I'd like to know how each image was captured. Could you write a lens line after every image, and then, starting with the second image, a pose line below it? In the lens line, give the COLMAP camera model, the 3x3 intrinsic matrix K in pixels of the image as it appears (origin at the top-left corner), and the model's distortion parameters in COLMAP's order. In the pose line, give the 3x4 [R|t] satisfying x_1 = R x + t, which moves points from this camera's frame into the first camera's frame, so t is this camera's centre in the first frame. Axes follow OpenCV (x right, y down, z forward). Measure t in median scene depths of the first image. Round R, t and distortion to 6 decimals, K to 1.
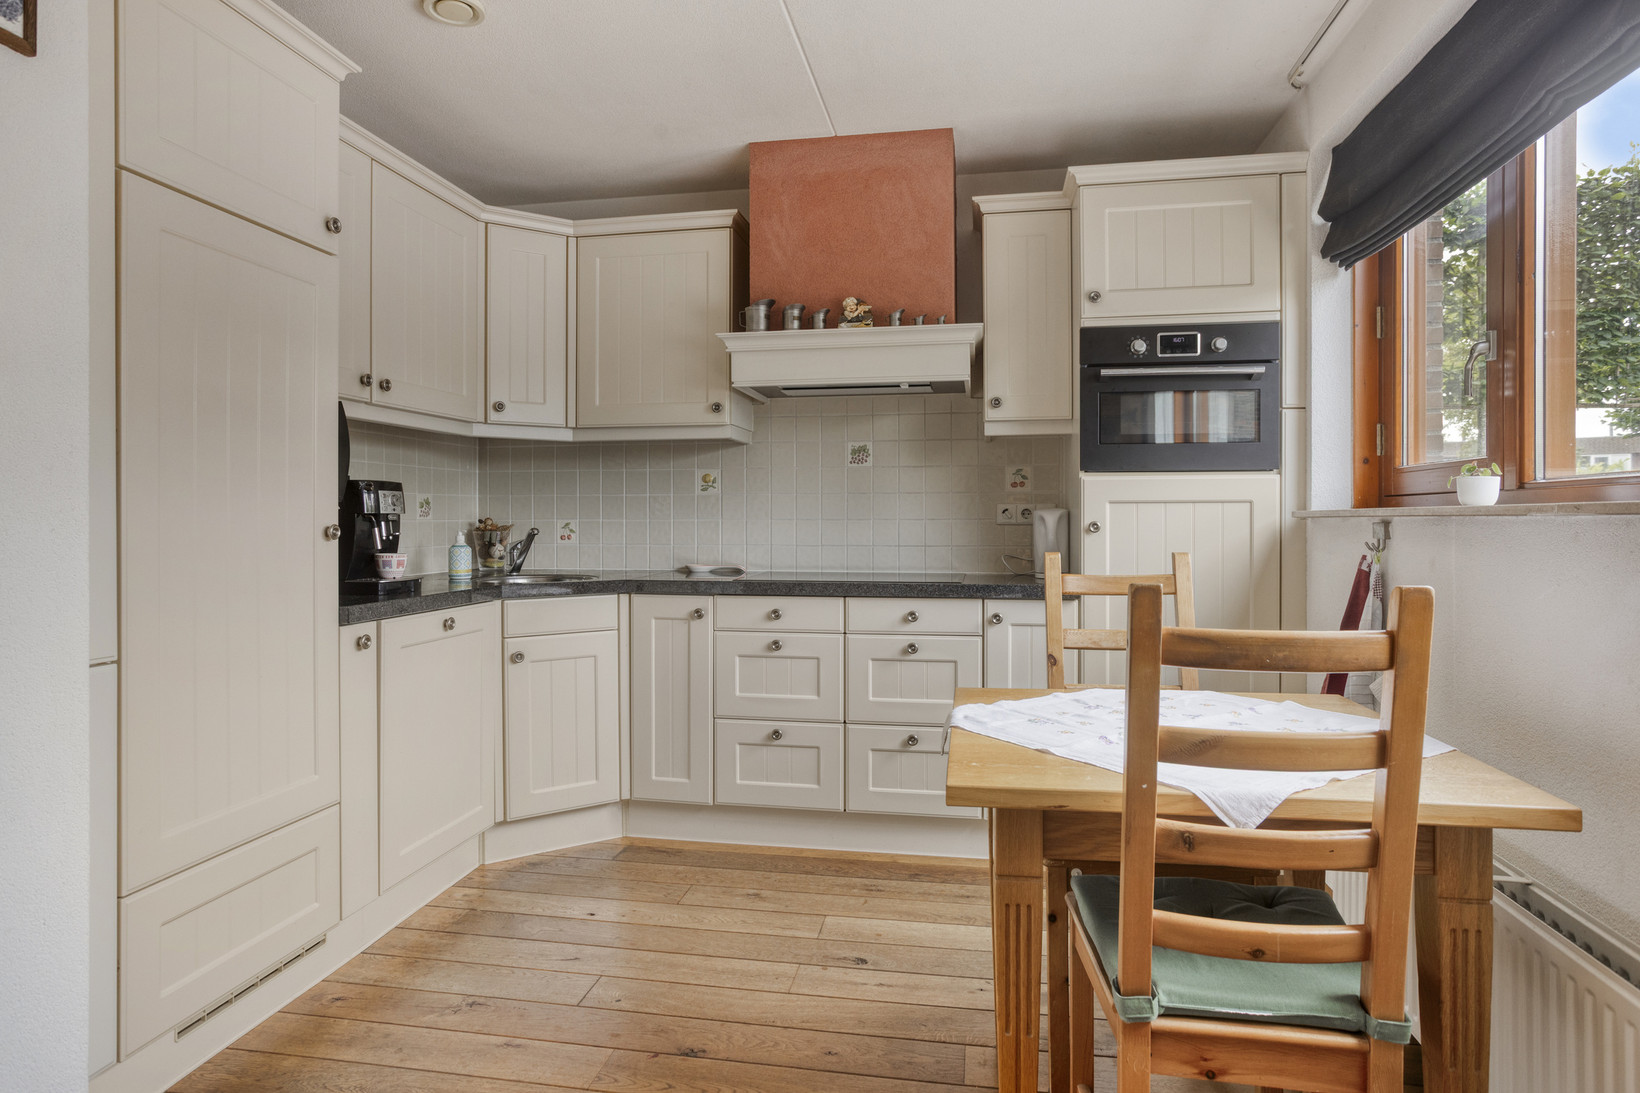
lens RADIAL K [[956.4, 0, 801.3], [0, 956.4, 522.9], [0, 0, 1]] dist [-0.053148, 0.048343]
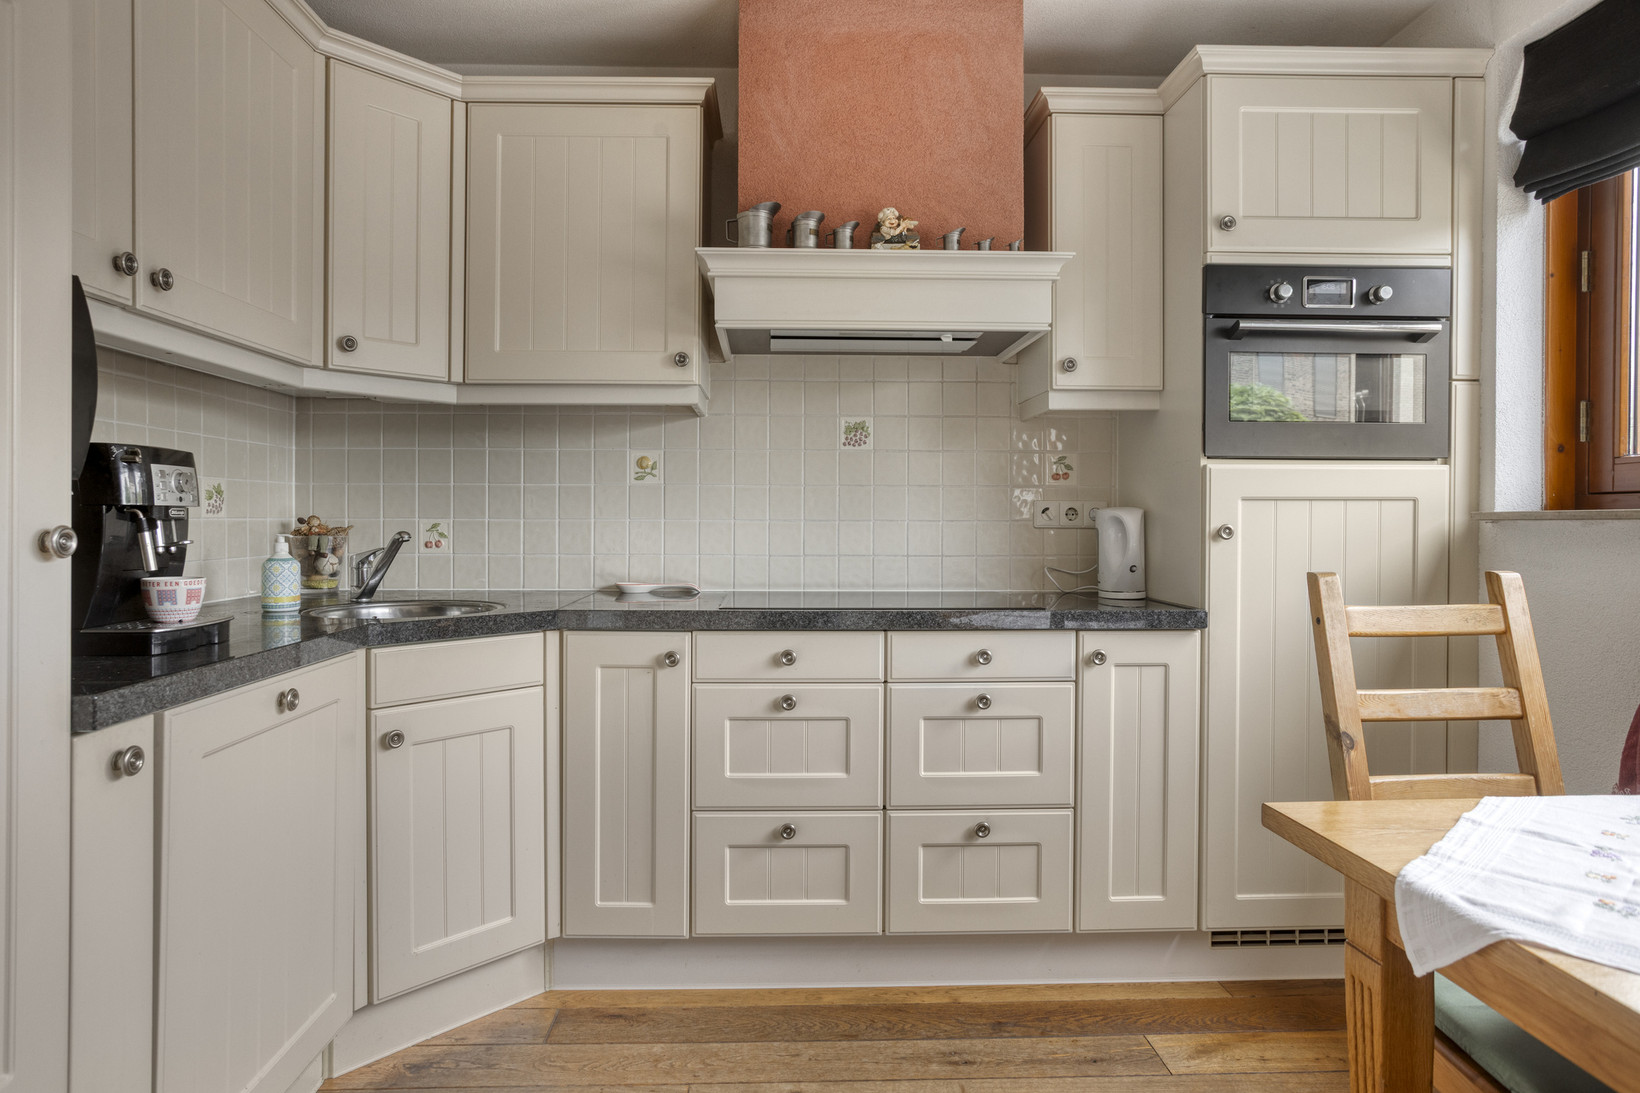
lens RADIAL K [[956.4, 0, 801.3], [0, 956.4, 522.9], [0, 0, 1]] dist [-0.053148, 0.048343]
pose [[0.976289, 0.003720, 0.216441, -0.167933], [-0.003362, 0.999992, -0.002023, -0.000074], [-0.216447, 0.001247, 0.976294, 0.329676]]
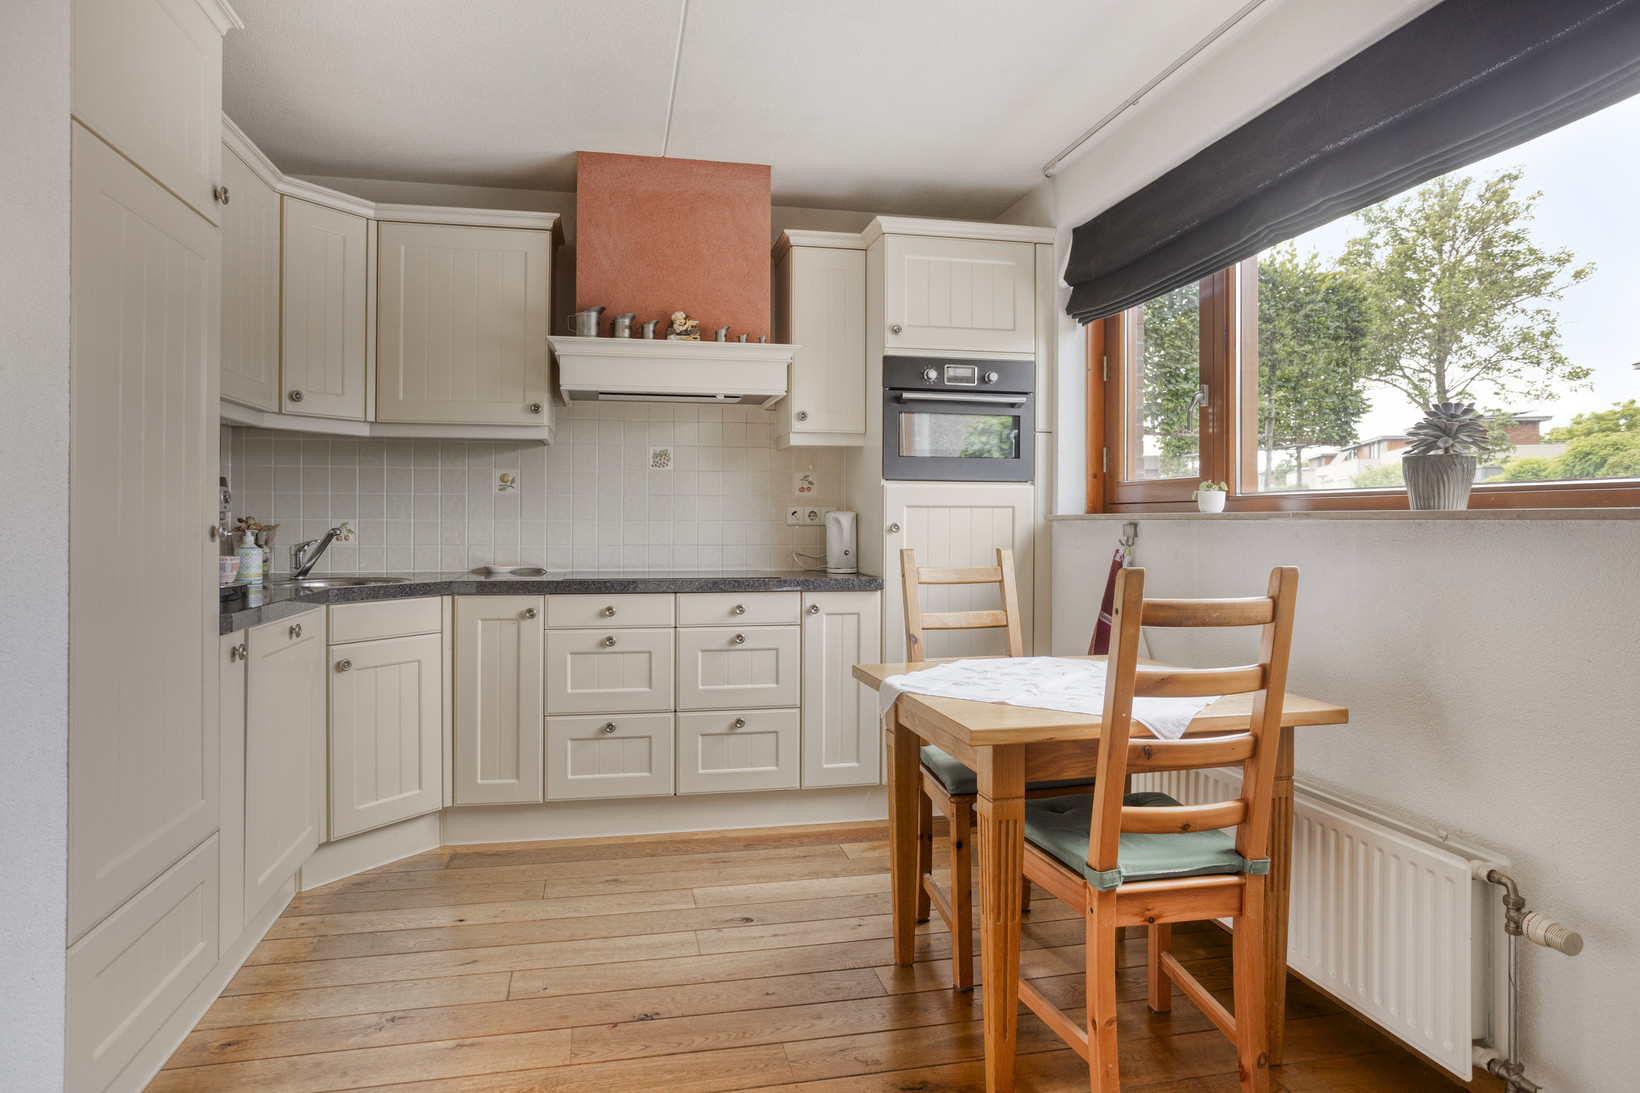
lens RADIAL K [[962.1, 0, 801.9], [0, 962.1, 522.0], [0, 0, 1]] dist [-0.049509, 0.047223]
pose [[0.925125, 0.003400, 0.379648, -0.231977], [-0.002733, 0.999994, -0.002296, 0.000358], [-0.379653, 0.001087, 0.925128, -0.042867]]
